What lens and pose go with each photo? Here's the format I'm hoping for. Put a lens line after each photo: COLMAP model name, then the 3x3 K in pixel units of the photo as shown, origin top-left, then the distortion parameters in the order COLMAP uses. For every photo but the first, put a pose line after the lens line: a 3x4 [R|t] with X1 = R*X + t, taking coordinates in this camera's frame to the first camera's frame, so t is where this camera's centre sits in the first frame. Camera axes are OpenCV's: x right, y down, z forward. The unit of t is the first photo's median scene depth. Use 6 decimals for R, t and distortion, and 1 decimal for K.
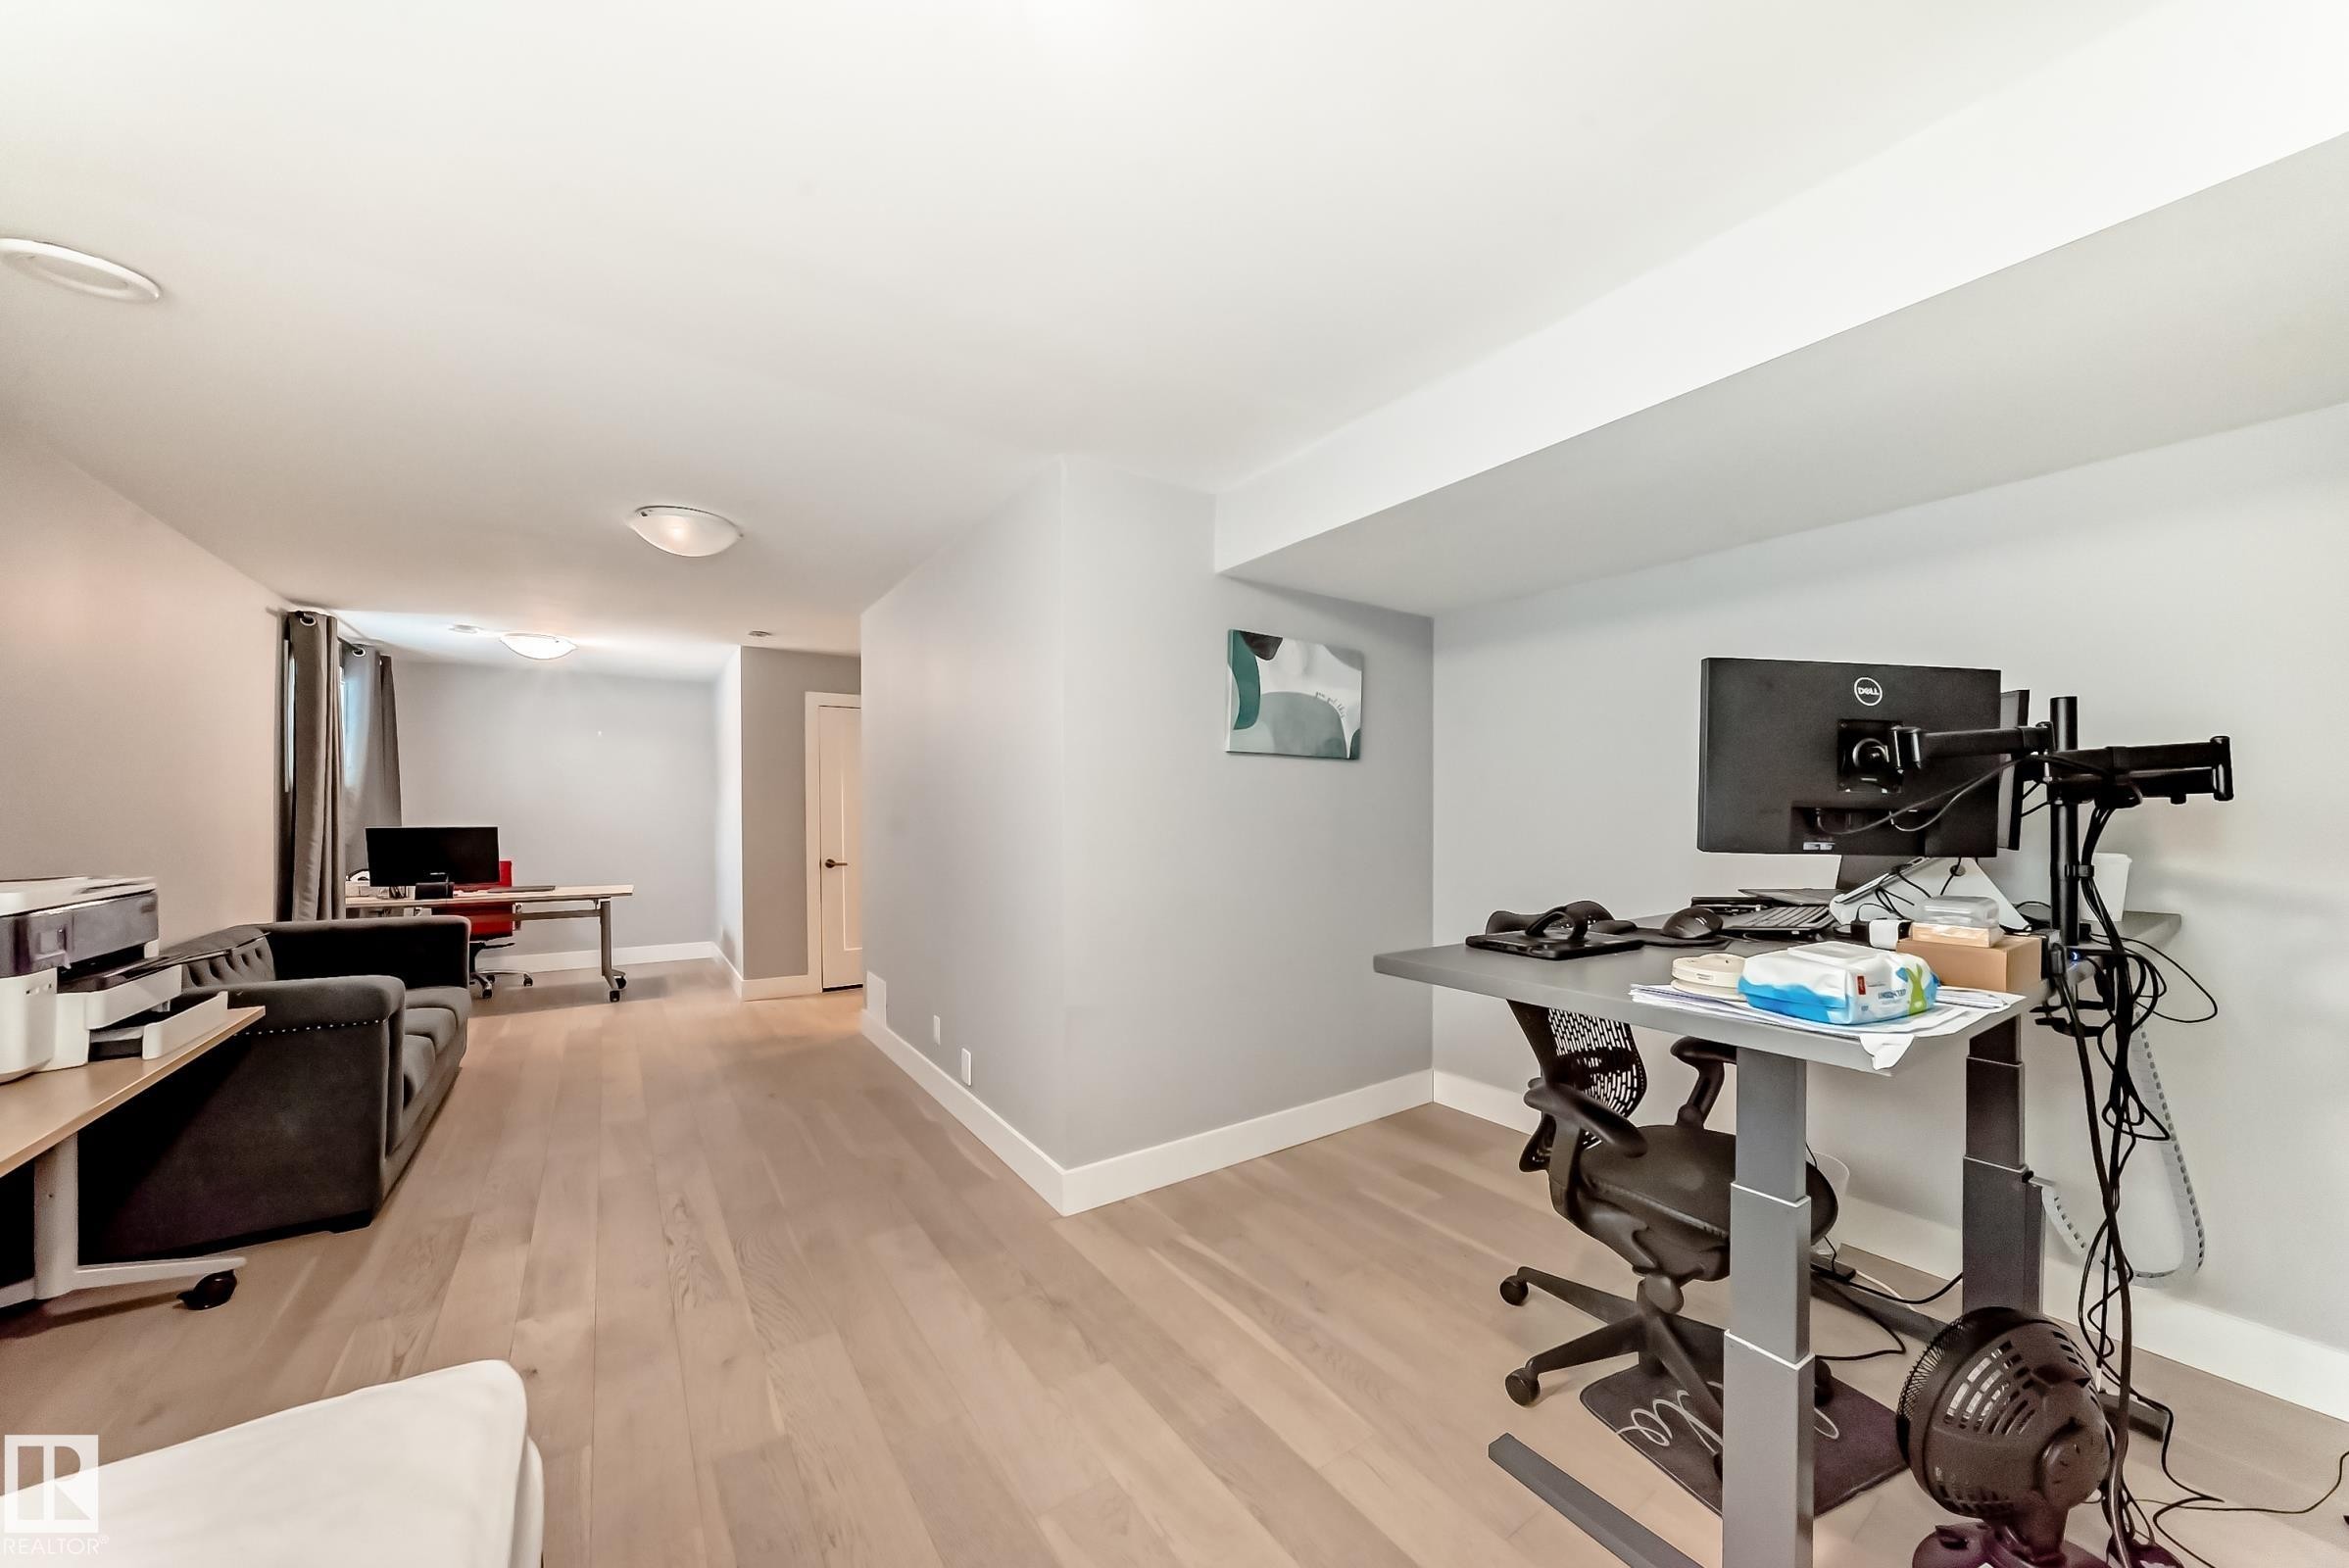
lens RADIAL K [[826.1, 0, 1172.1], [0, 826.1, 802.5], [0, 0, 1]] dist [-0.008579, 0.000164]
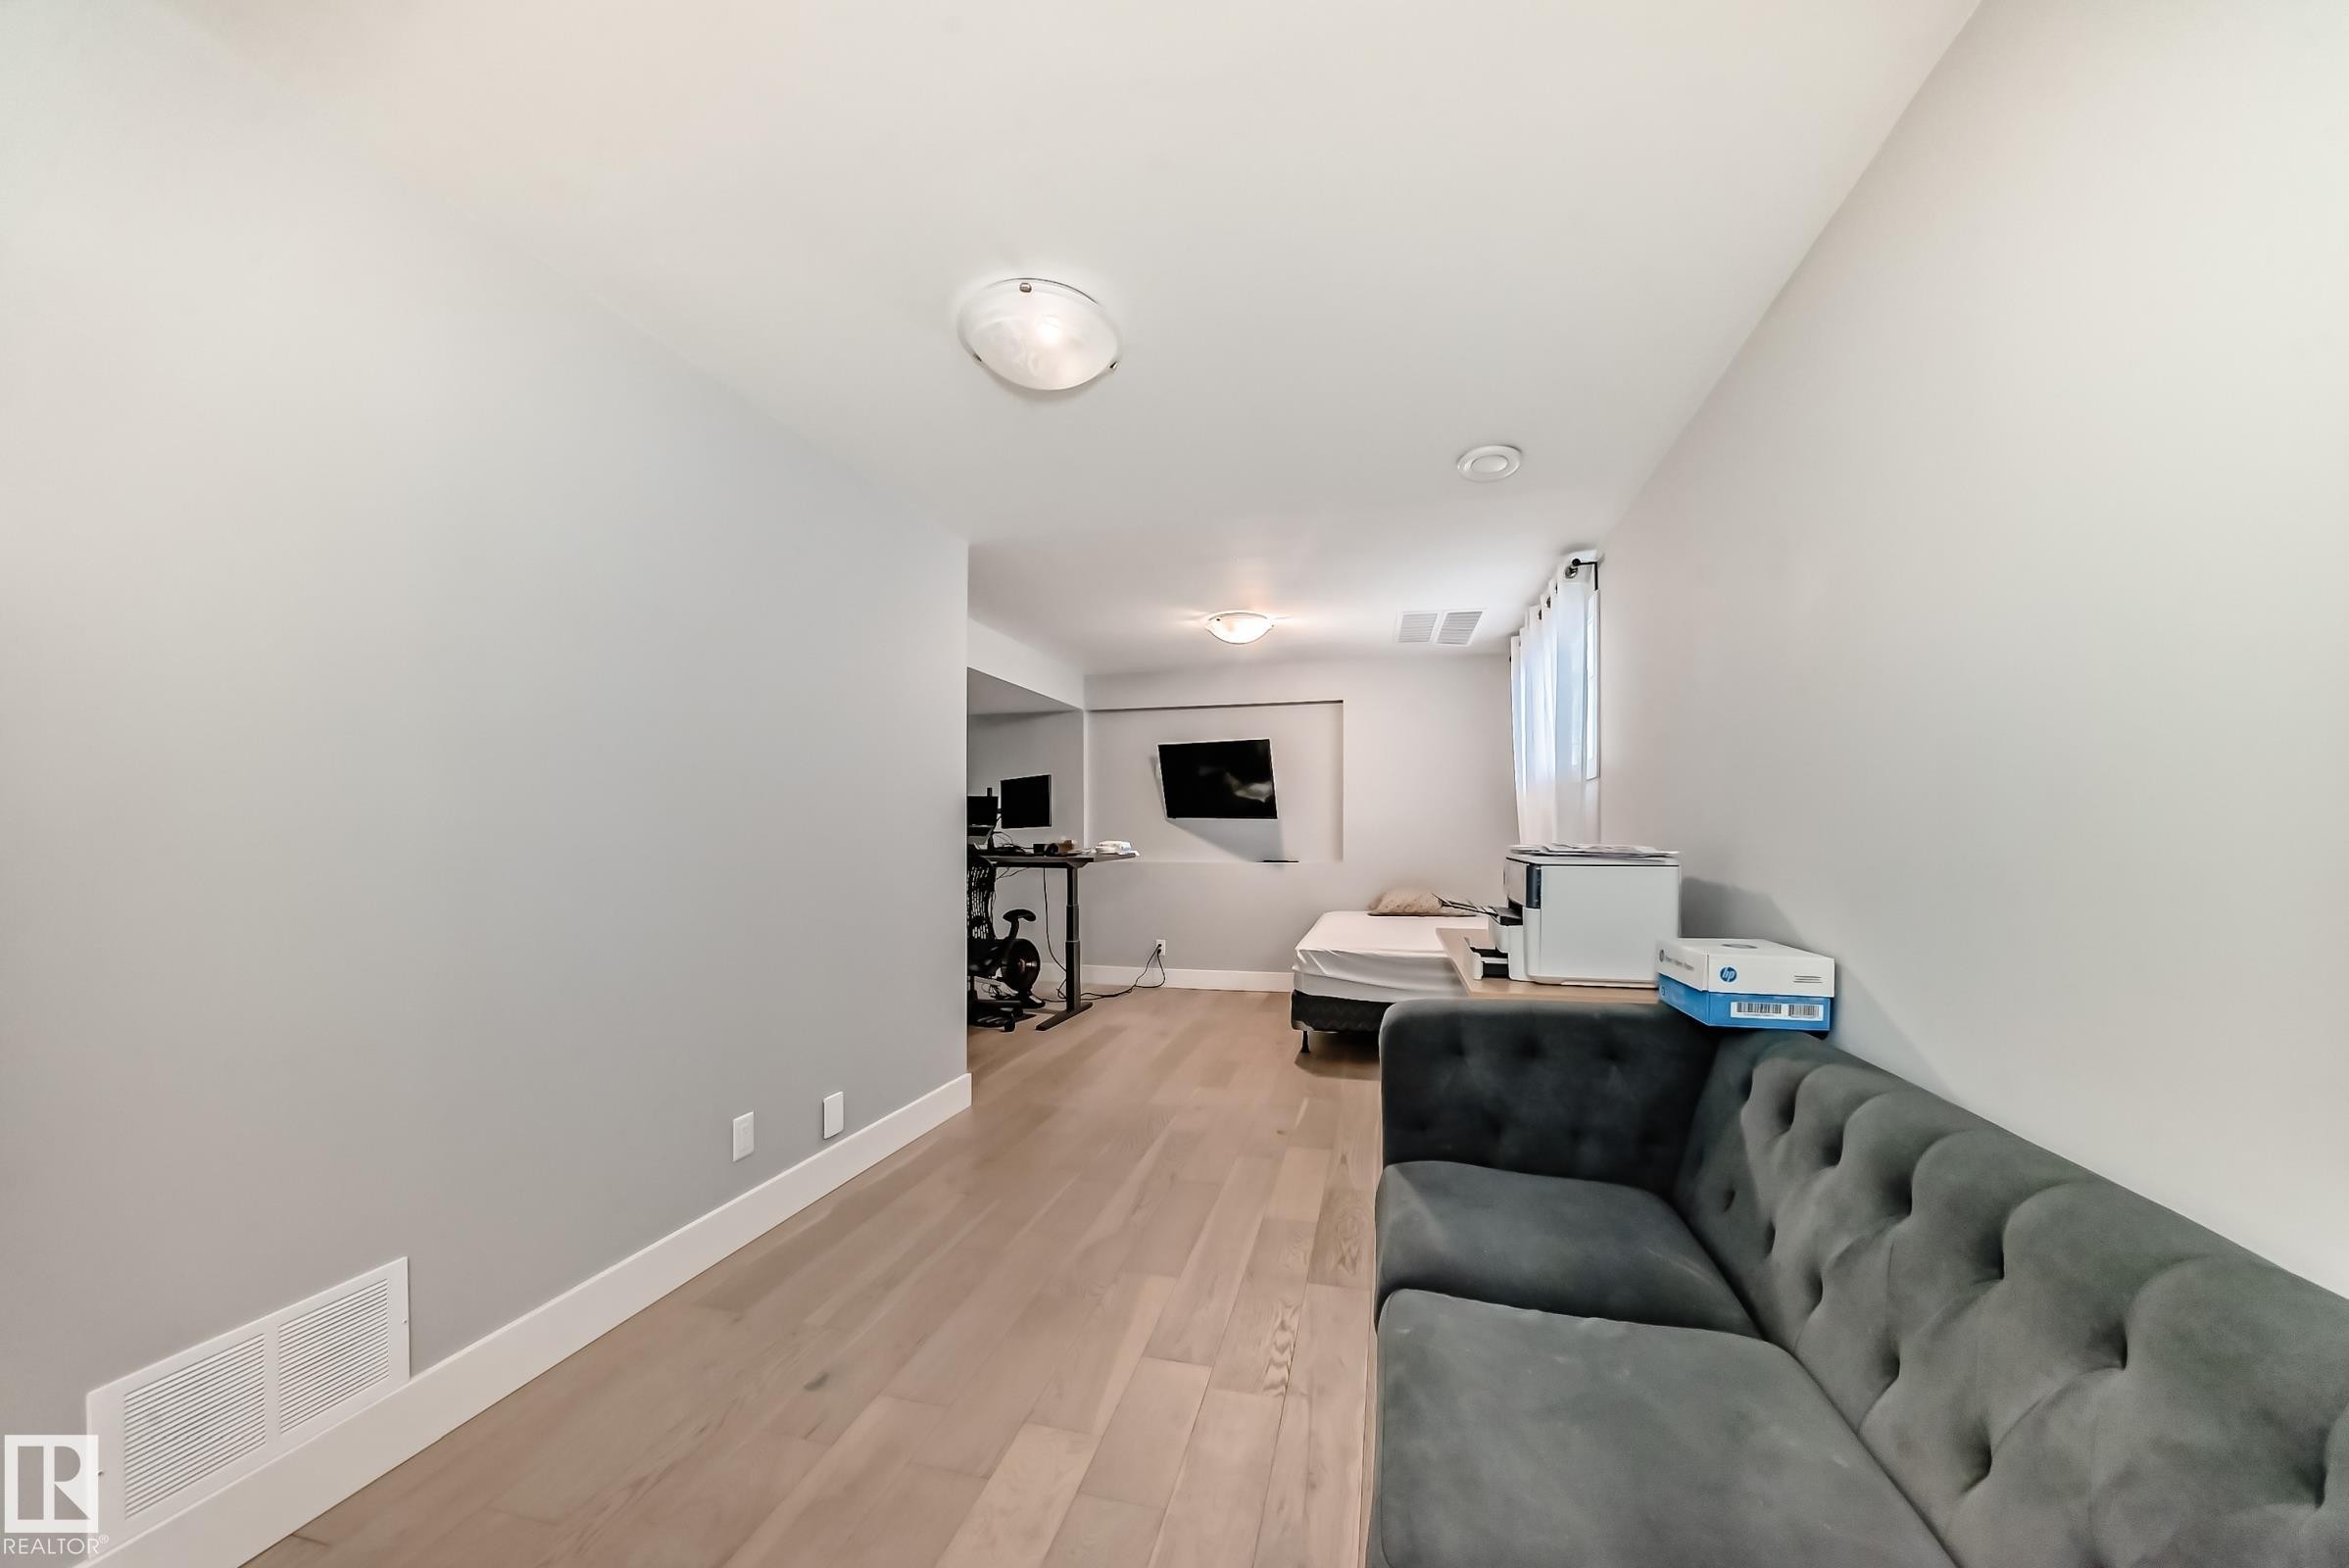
lens RADIAL K [[826.1, 0, 1166.3], [0, 826.1, 836.6], [0, 0, 1]] dist [-0.008579, 0.000164]
pose [[-0.646267, -0.002254, 0.763108, -1.244864], [-0.006230, 0.999978, -0.002322, 0.051584], [-0.763086, -0.006255, -0.646266, 1.471414]]
